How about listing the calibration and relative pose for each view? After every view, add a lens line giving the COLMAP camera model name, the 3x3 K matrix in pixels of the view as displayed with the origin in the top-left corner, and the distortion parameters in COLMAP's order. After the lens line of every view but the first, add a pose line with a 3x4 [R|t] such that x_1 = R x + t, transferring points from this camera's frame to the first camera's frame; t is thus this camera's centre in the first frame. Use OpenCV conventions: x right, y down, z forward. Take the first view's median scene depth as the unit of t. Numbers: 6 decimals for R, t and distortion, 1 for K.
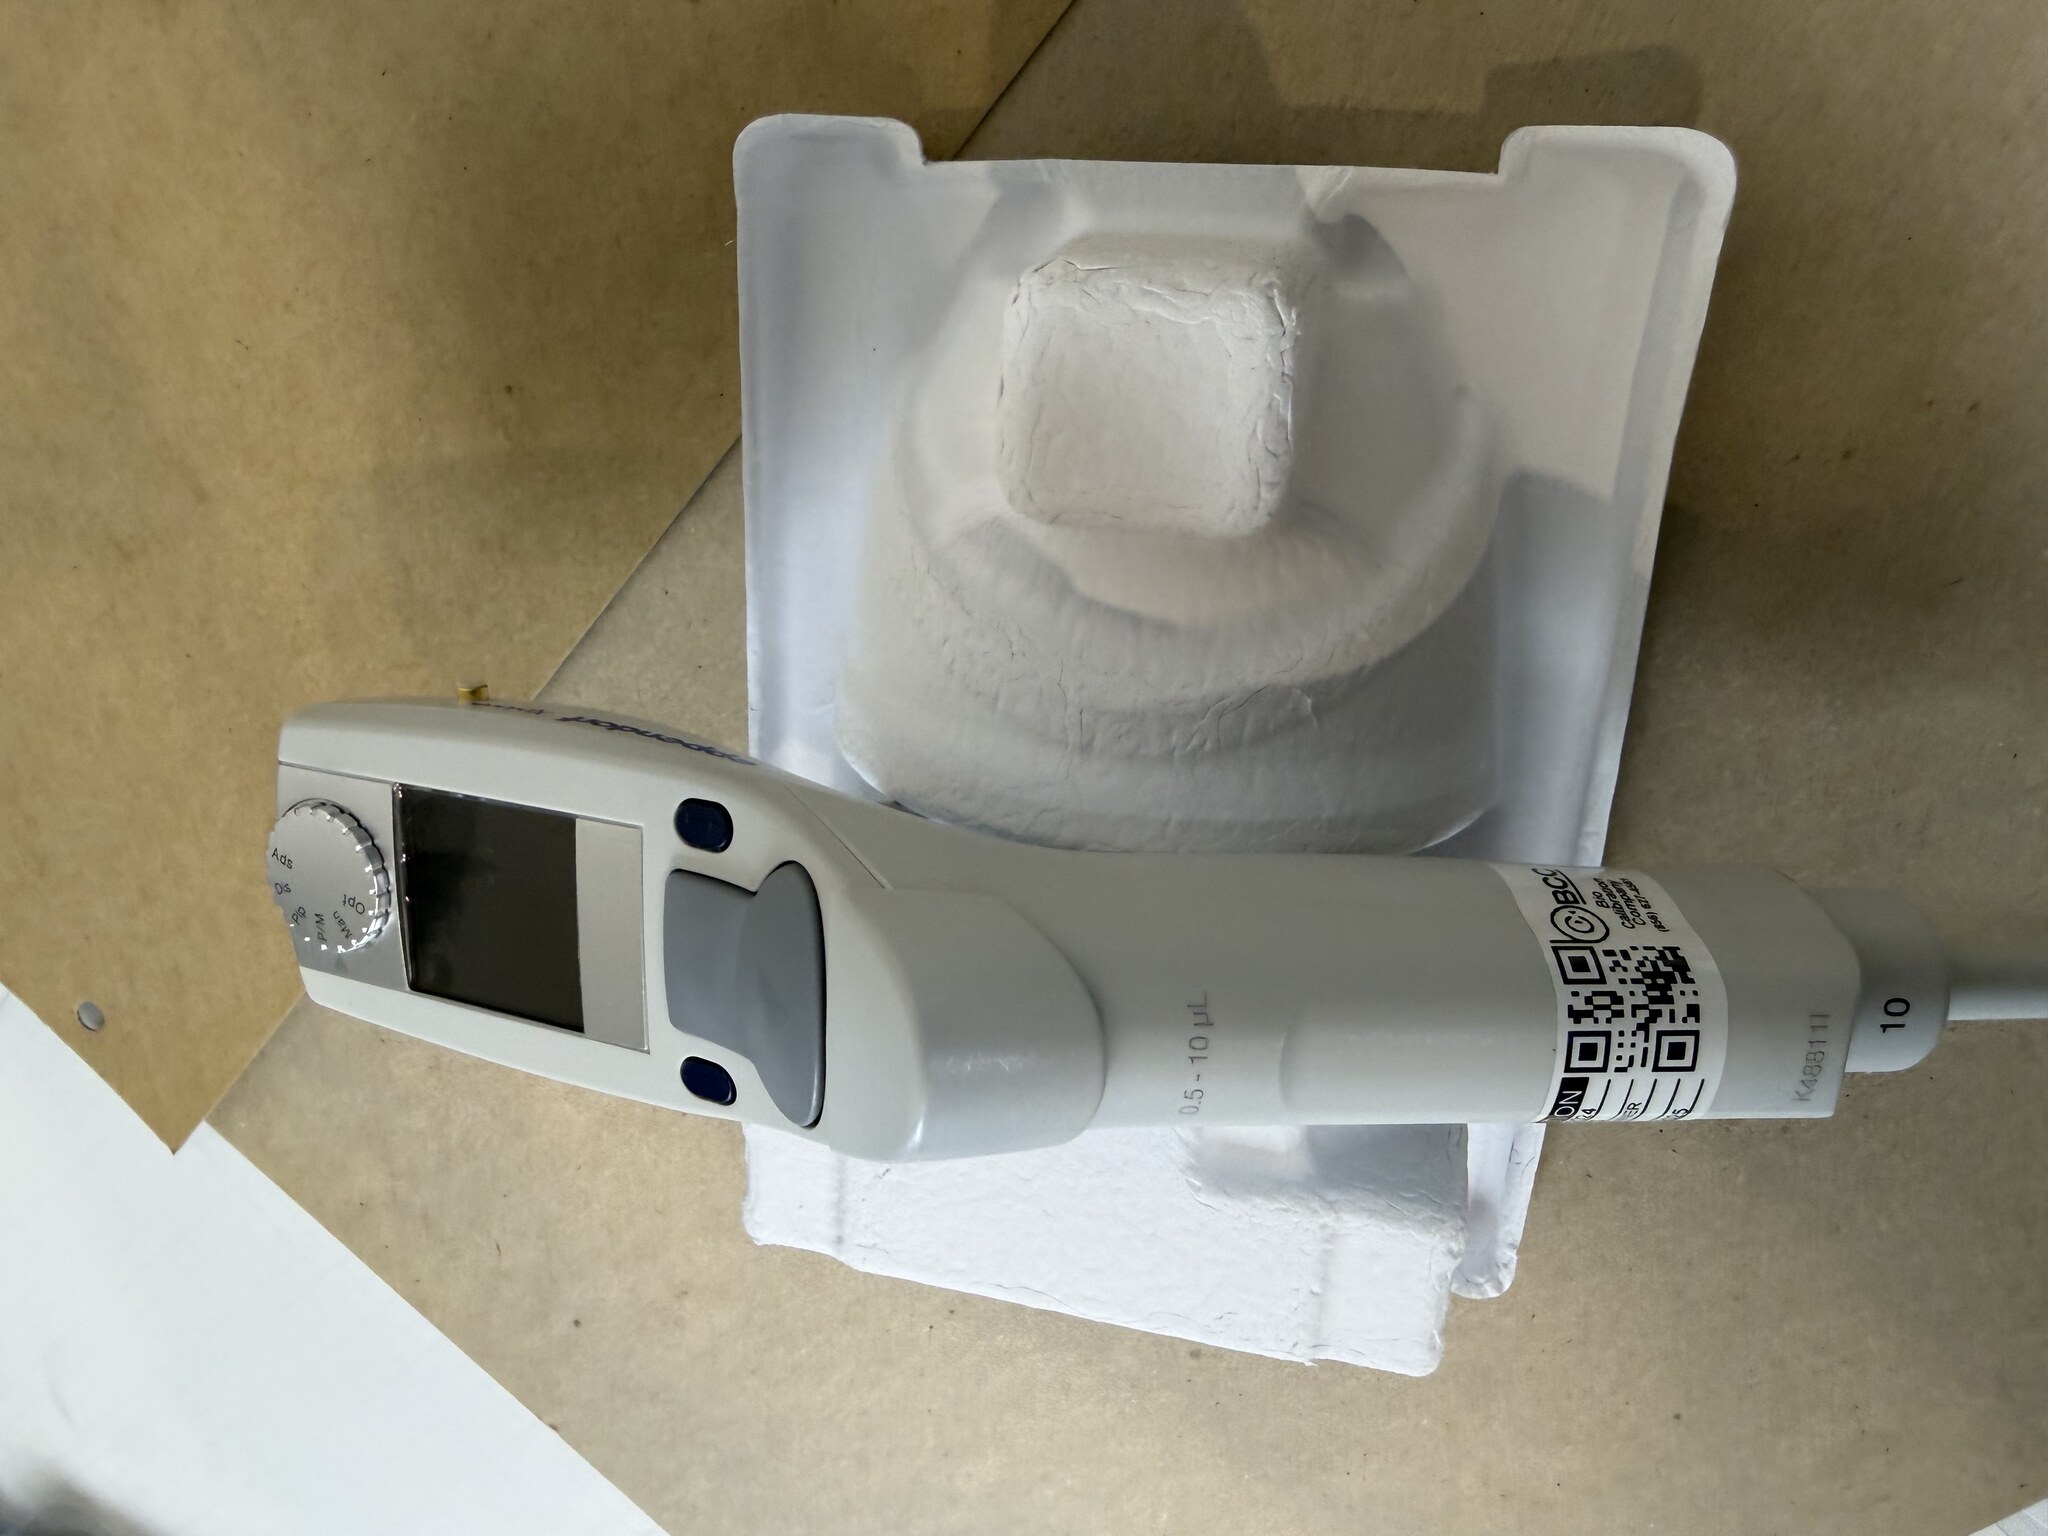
lens RADIAL K [[1461.4, 0, 960.9], [0, 1461.4, 768.9], [0, 0, 1]] dist [0.000752, 0.005684]
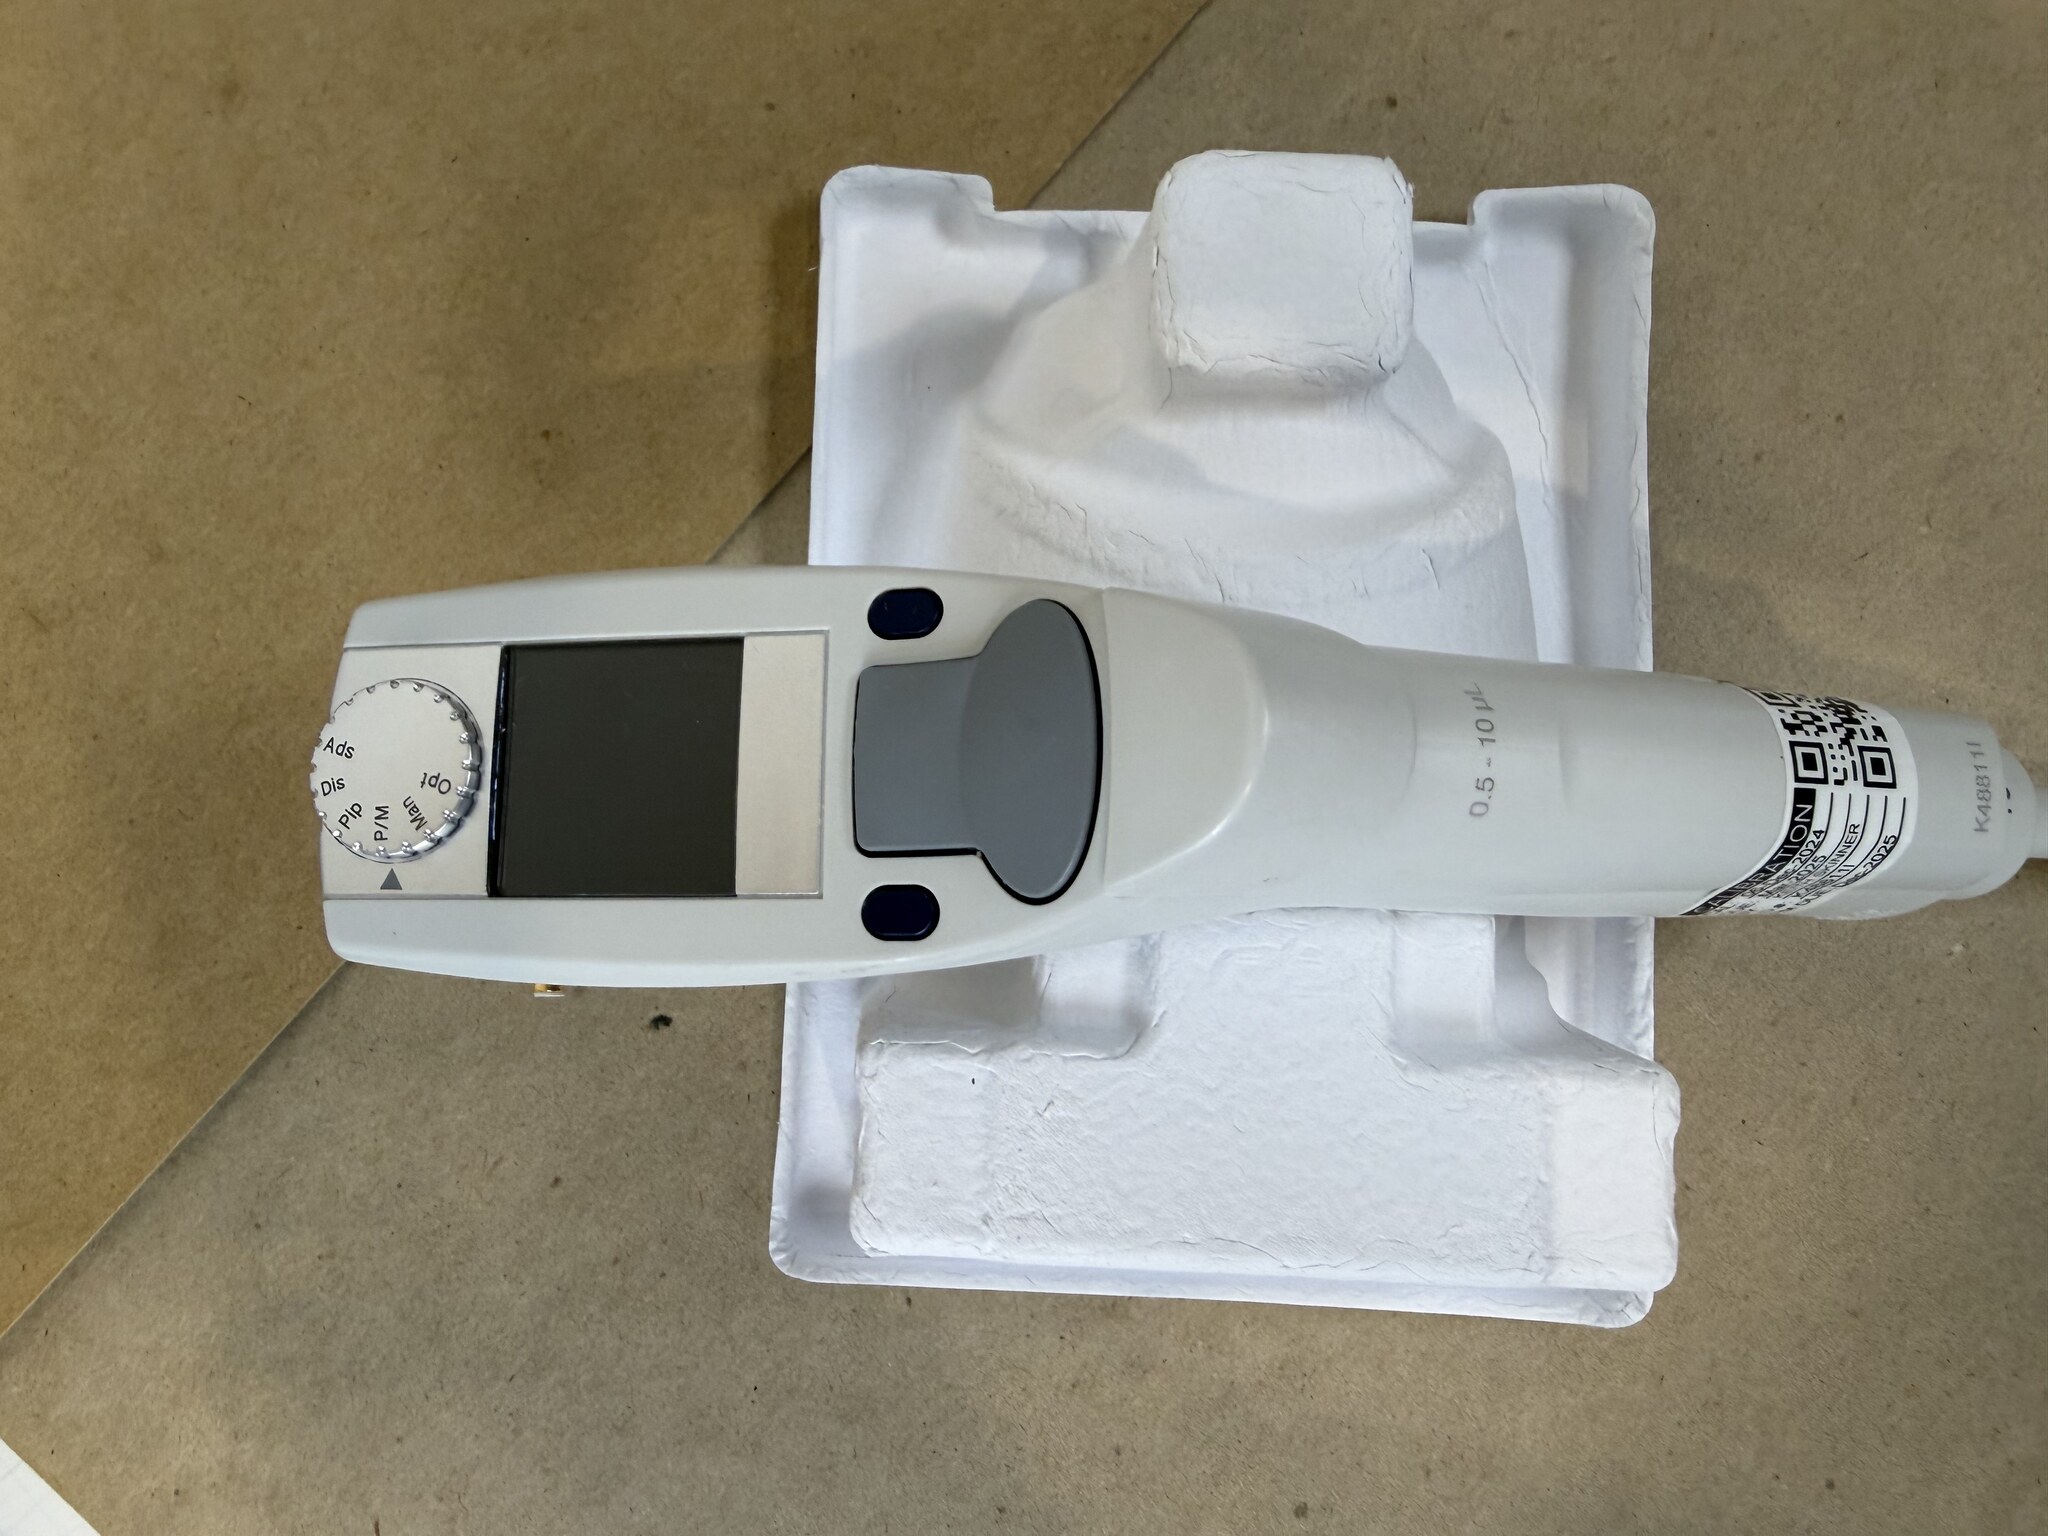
lens RADIAL K [[1449.4, 0, 953.6], [0, 1449.4, 772.6], [0, 0, 1]] dist [0.006617, -0.001200]
pose [[0.972282, 0.017260, 0.233175, -0.274887], [0.080053, 0.912424, -0.401340, 0.388621], [-0.219682, 0.408882, 0.885751, 0.155308]]
